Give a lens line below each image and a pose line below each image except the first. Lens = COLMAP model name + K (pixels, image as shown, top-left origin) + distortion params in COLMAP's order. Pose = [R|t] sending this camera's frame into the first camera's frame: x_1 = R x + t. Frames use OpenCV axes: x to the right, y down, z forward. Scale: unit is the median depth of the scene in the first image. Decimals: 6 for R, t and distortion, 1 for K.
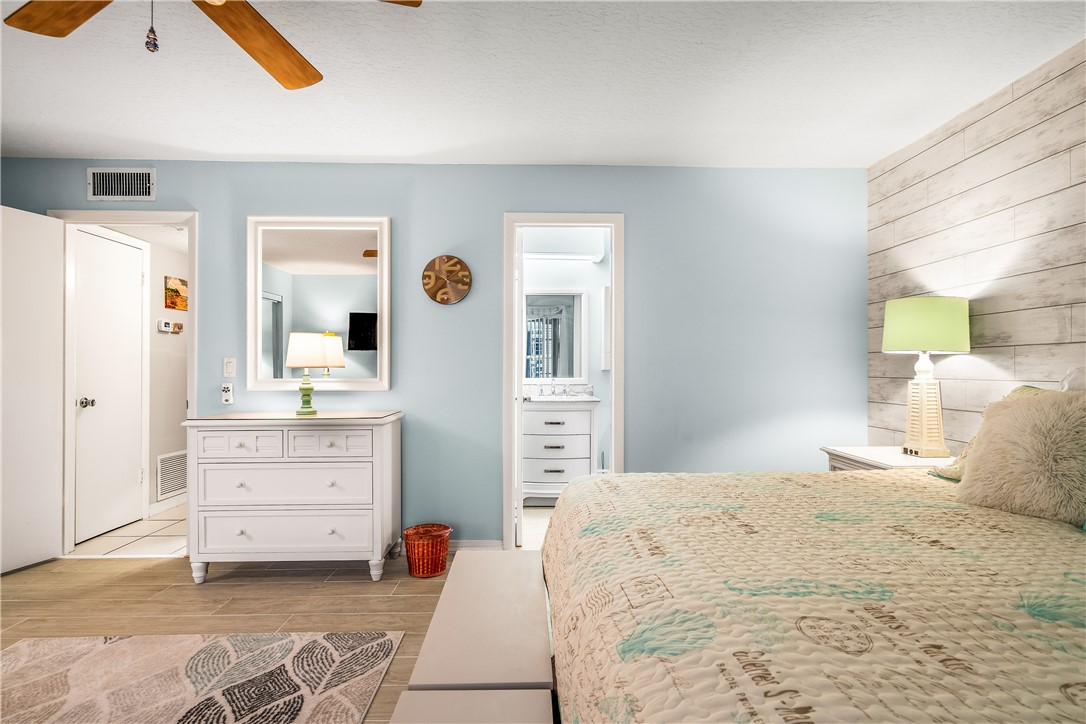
lens RADIAL K [[561.8, 0, 543.1], [0, 561.8, 362.5], [0, 0, 1]] dist [0.001611, -0.000464]
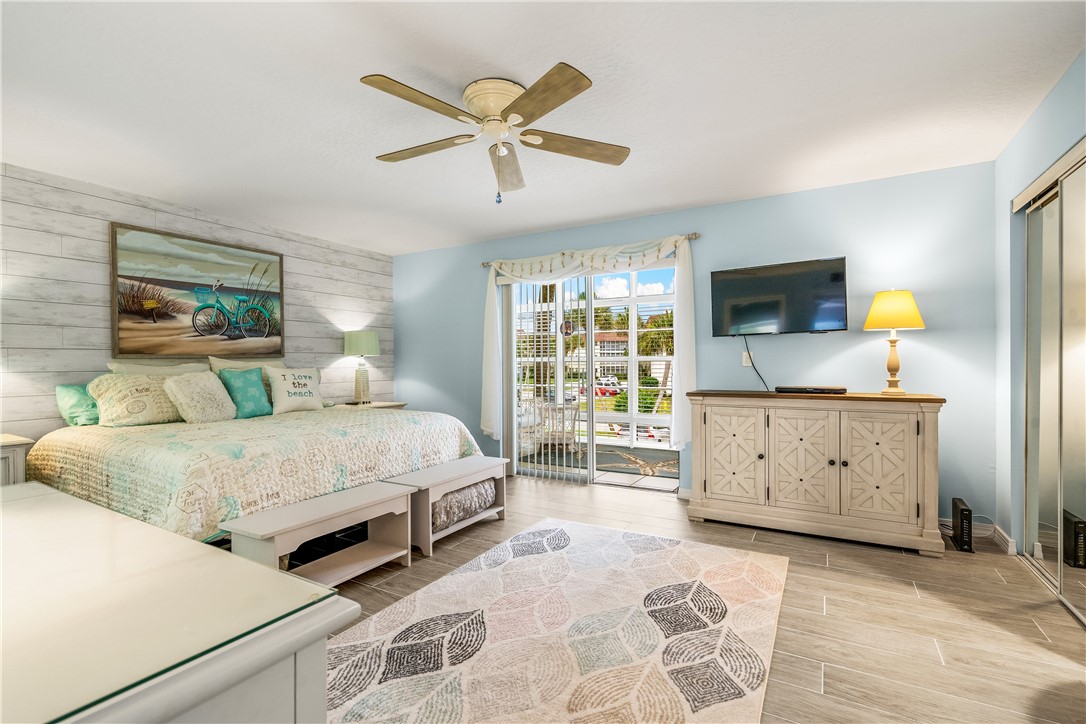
lens RADIAL K [[498.7, 0, 543.8], [0, 498.7, 363.4], [0, 0, 1]] dist [-0.000429, -0.000118]
pose [[-0.858428, 0.000710, 0.512933, -0.864818], [-0.001339, 0.999993, -0.003625, 0.008539], [-0.512932, -0.003799, -0.858421, 1.213489]]
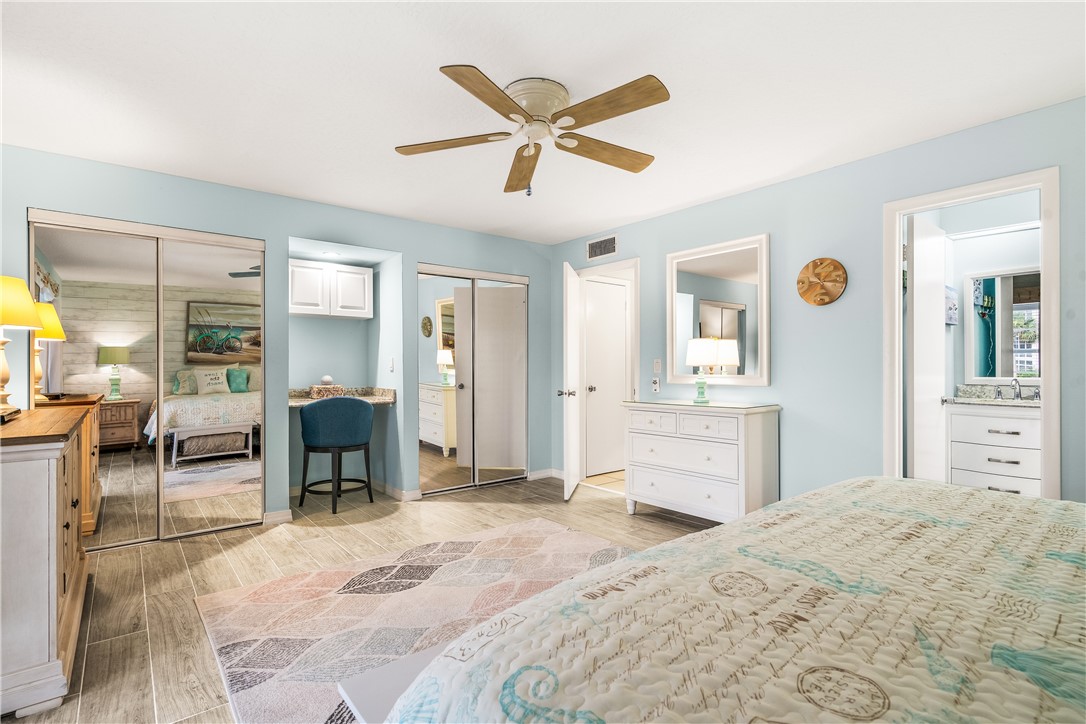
lens RADIAL K [[520.4, 0, 543.4], [0, 520.4, 364.9], [0, 0, 1]] dist [0.003616, 0.000749]
pose [[0.613879, -0.005897, -0.789378, 0.339764], [0.012396, 0.999921, 0.002170, -0.000874], [0.789303, -0.011117, 0.613904, -0.007386]]
